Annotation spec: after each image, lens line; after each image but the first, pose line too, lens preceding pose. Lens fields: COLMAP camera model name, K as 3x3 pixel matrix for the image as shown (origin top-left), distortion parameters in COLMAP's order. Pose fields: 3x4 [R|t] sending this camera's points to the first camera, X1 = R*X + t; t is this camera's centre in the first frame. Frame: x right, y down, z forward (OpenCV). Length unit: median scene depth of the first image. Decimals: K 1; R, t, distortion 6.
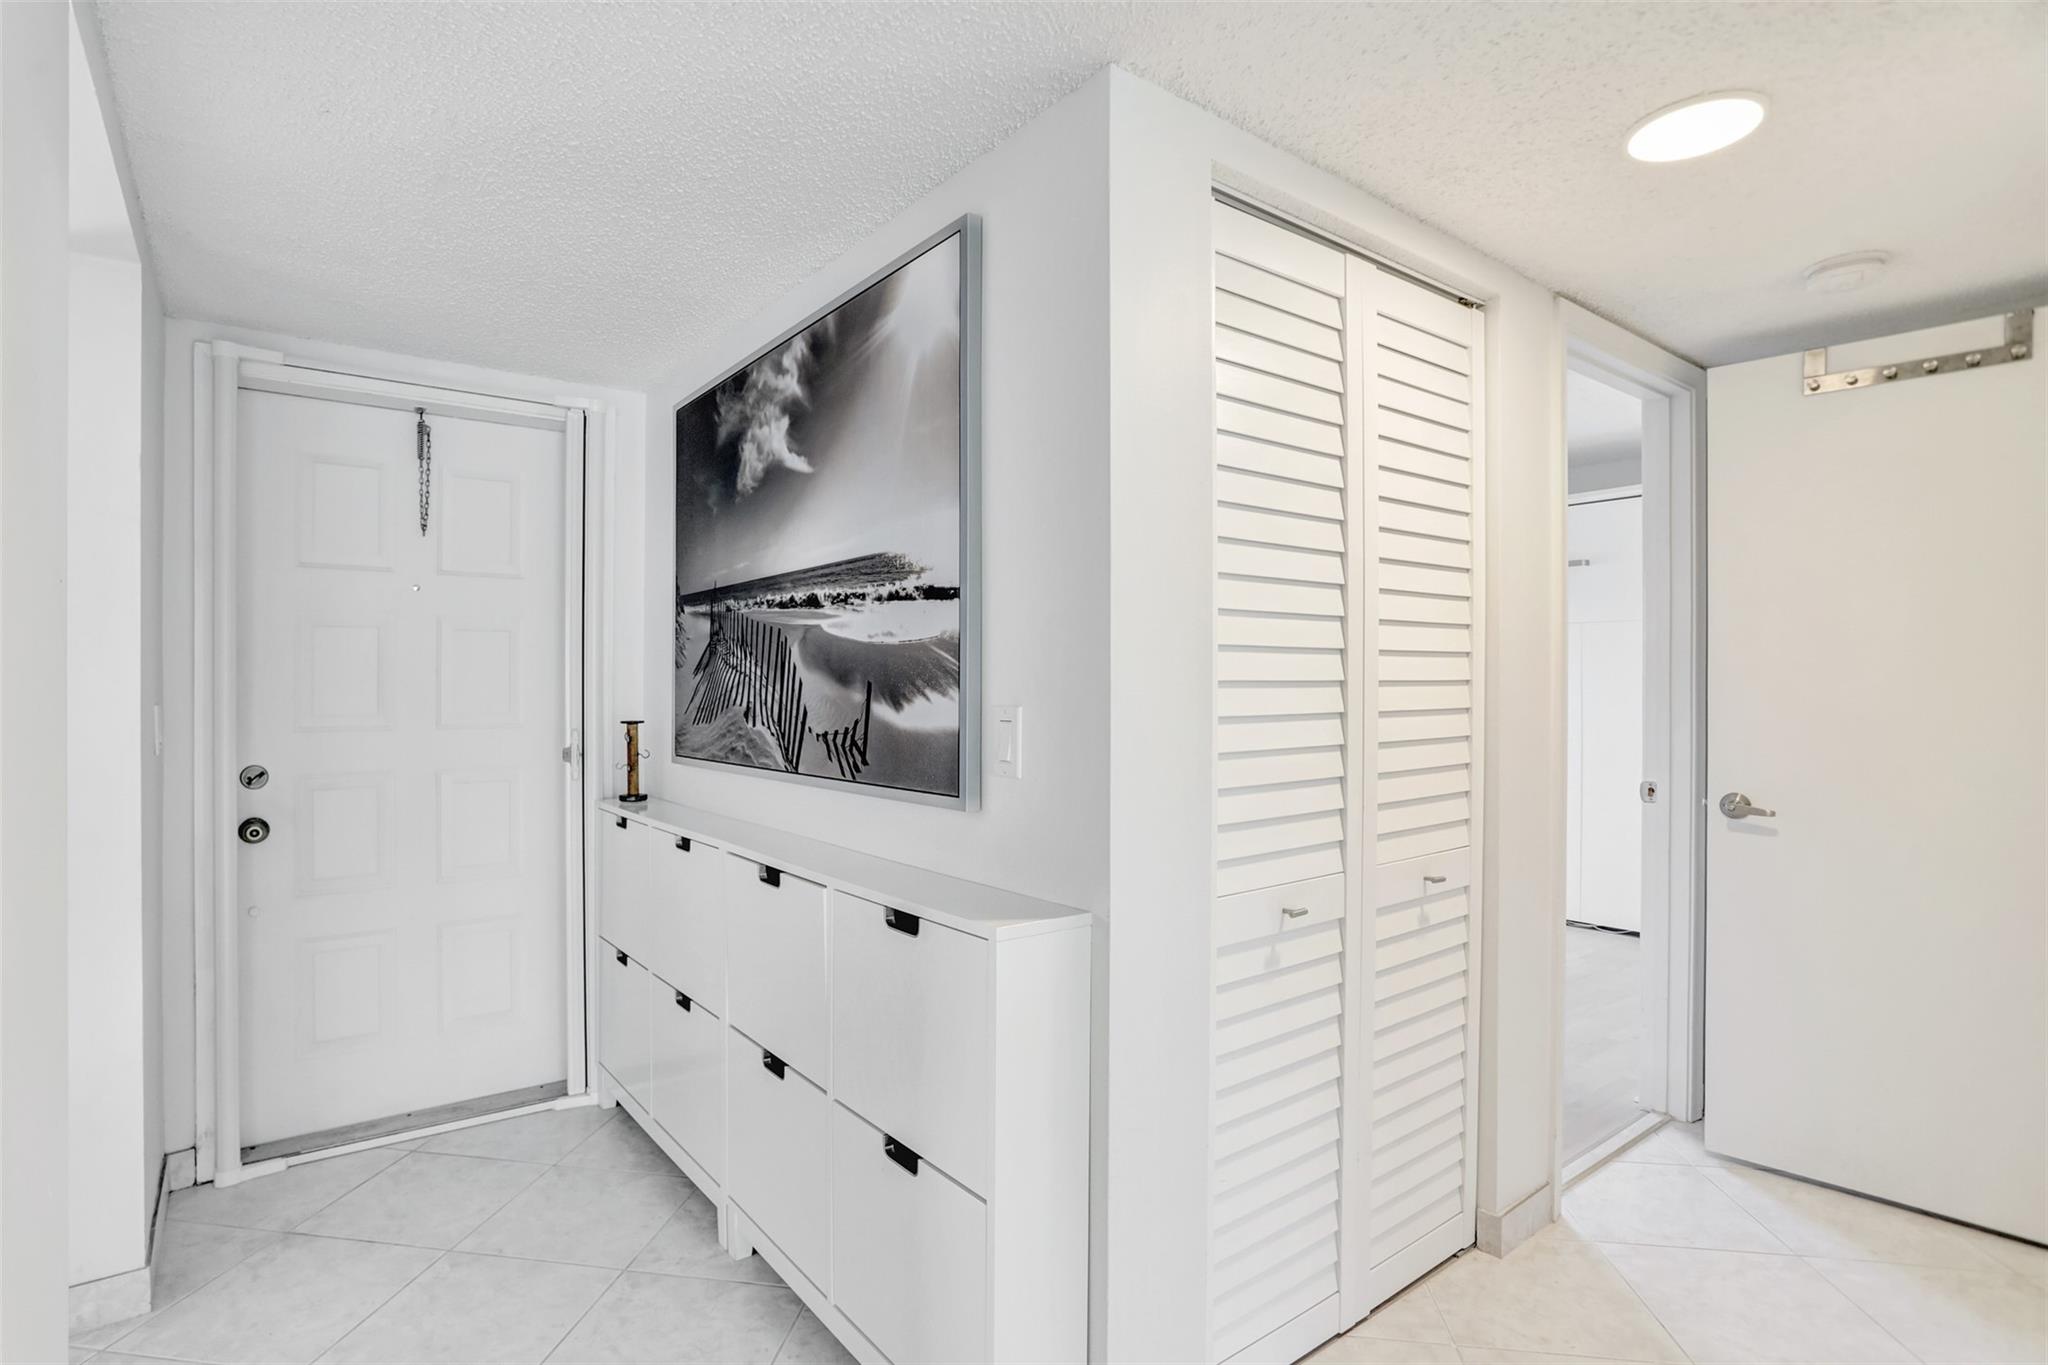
lens RADIAL K [[1013.5, 0, 1002.3], [0, 1013.5, 688.4], [0, 0, 1]] dist [-0.054381, 0.020255]
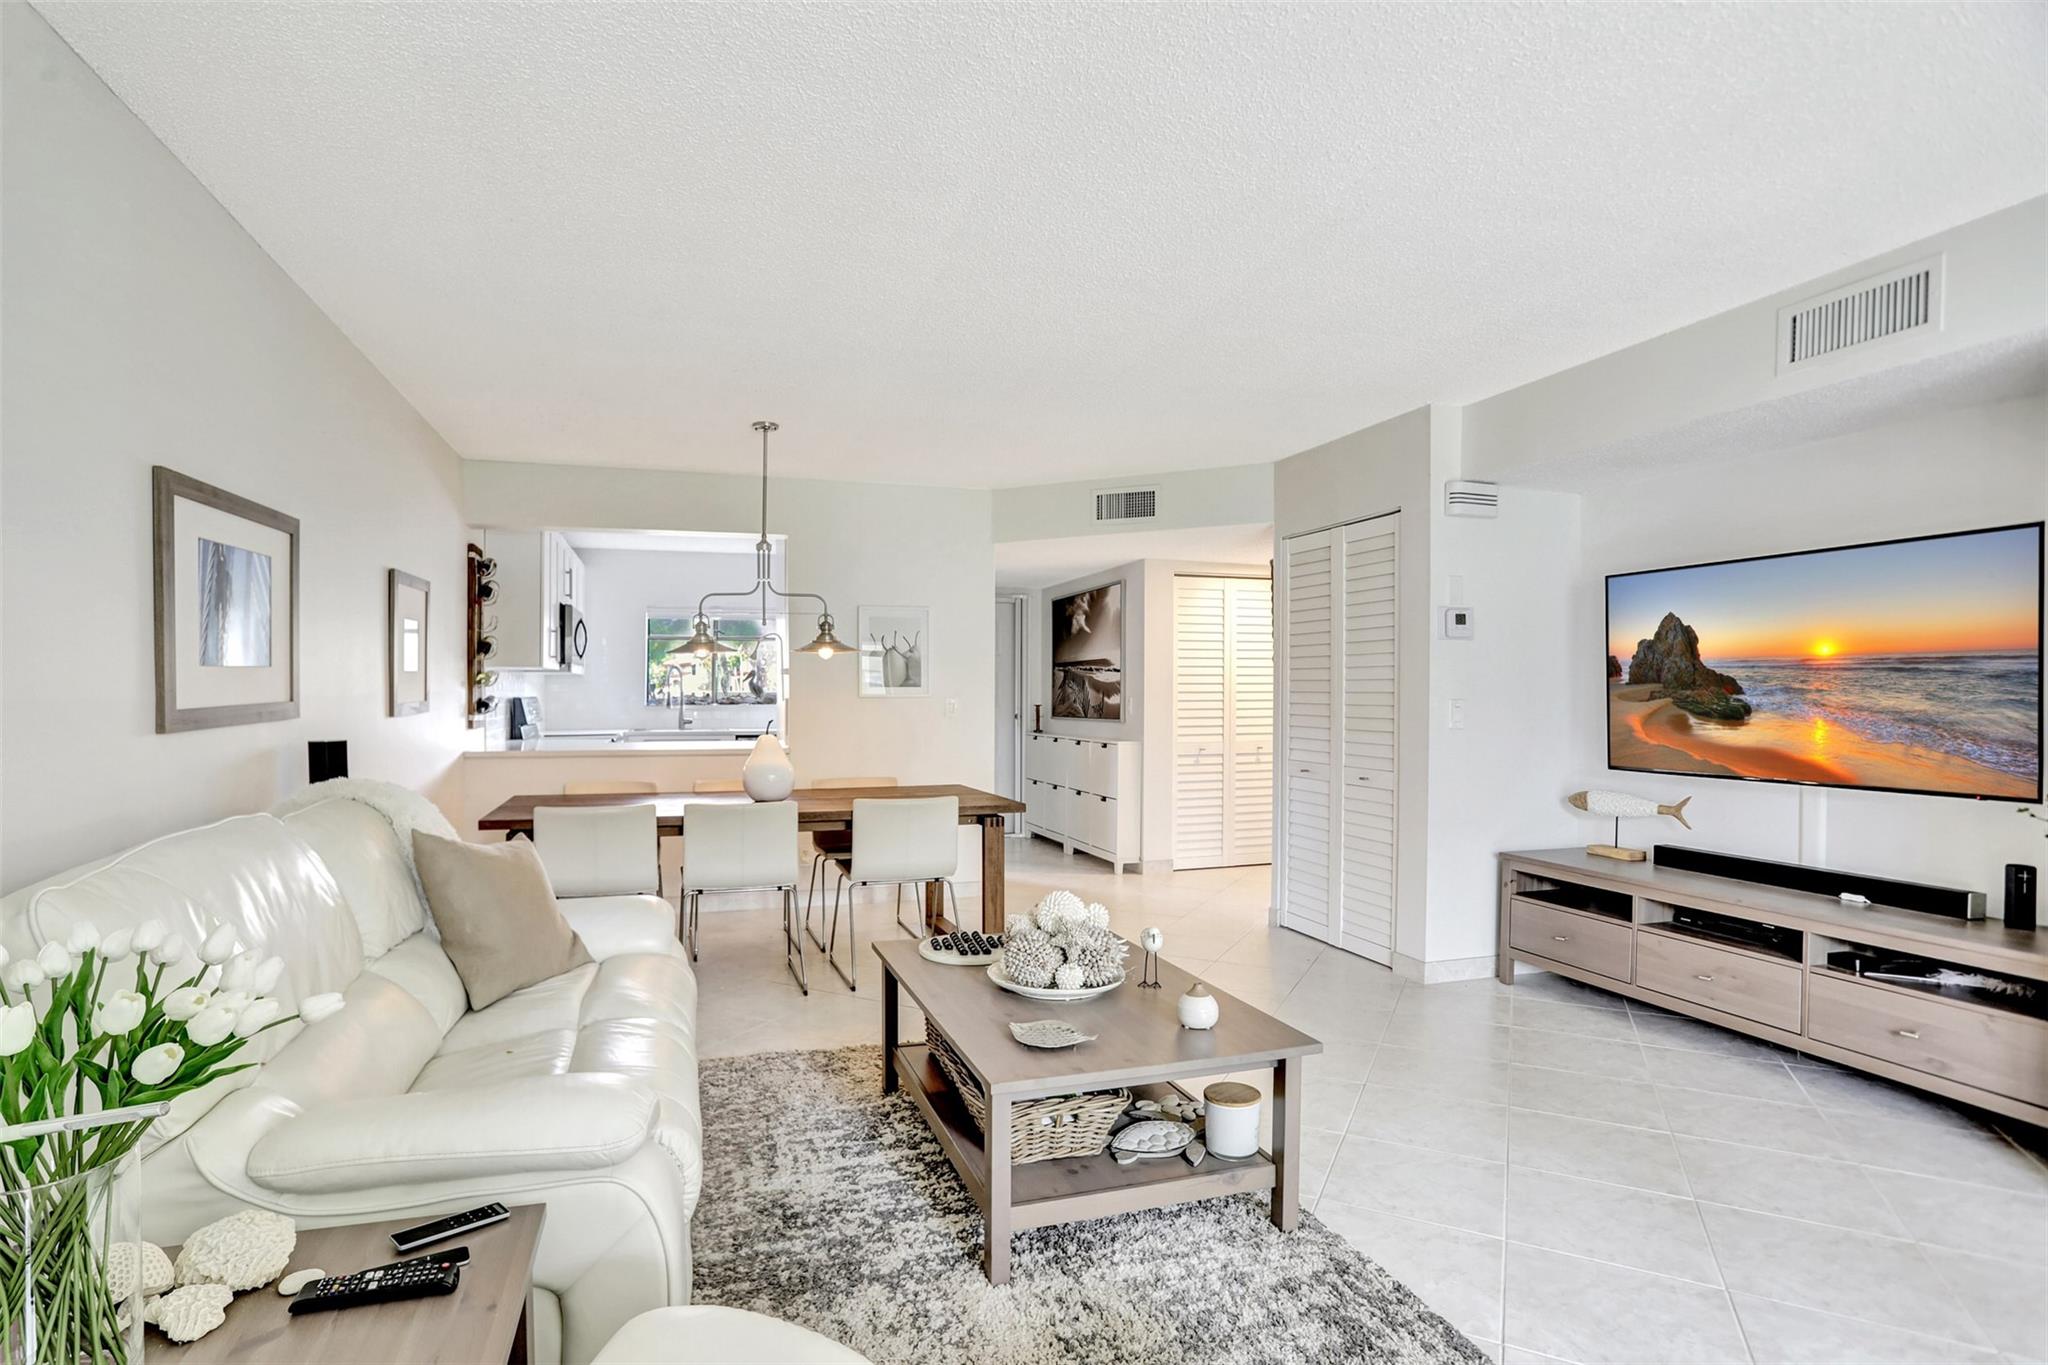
lens RADIAL K [[1013.5, 0, 1008.8], [0, 1013.5, 706.5], [0, 0, 1]] dist [-0.054381, 0.020255]
pose [[0.944675, 0.003998, -0.327985, 0.750246], [0.000293, 0.999915, 0.013033, -0.002638], [0.328009, -0.012408, 0.944593, -2.608338]]
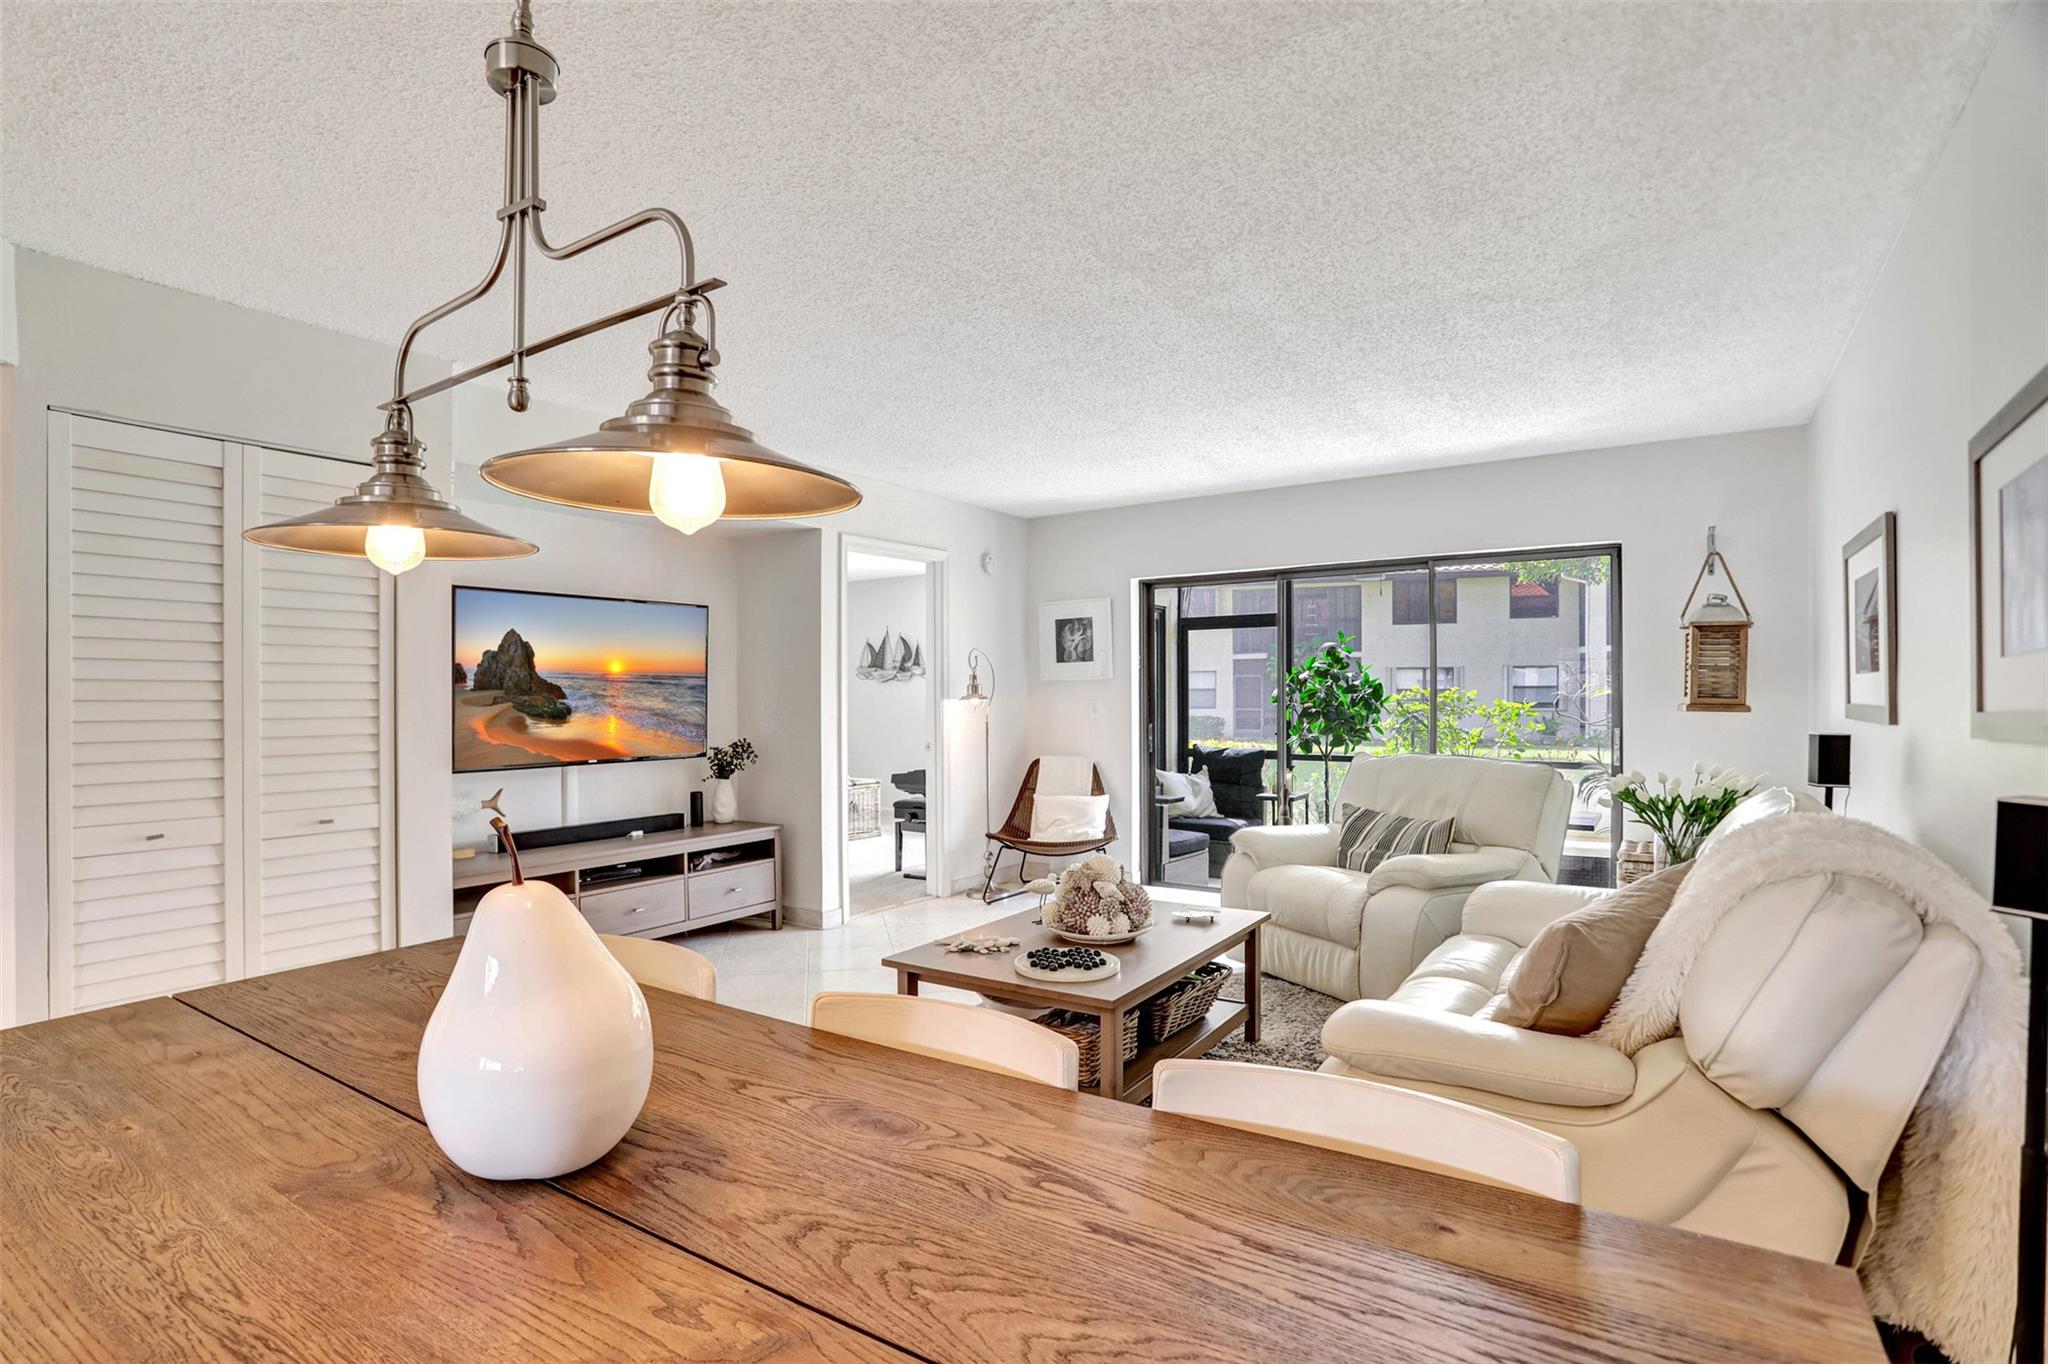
lens RADIAL K [[1013.5, 0, 994.0], [0, 1013.5, 692.9], [0, 0, 1]] dist [-0.054381, 0.020255]
pose [[-0.316865, 0.003785, 0.948463, -1.063369], [0.005770, 0.999981, -0.002063, -0.004424], [-0.948453, 0.004819, -0.316881, -0.730488]]
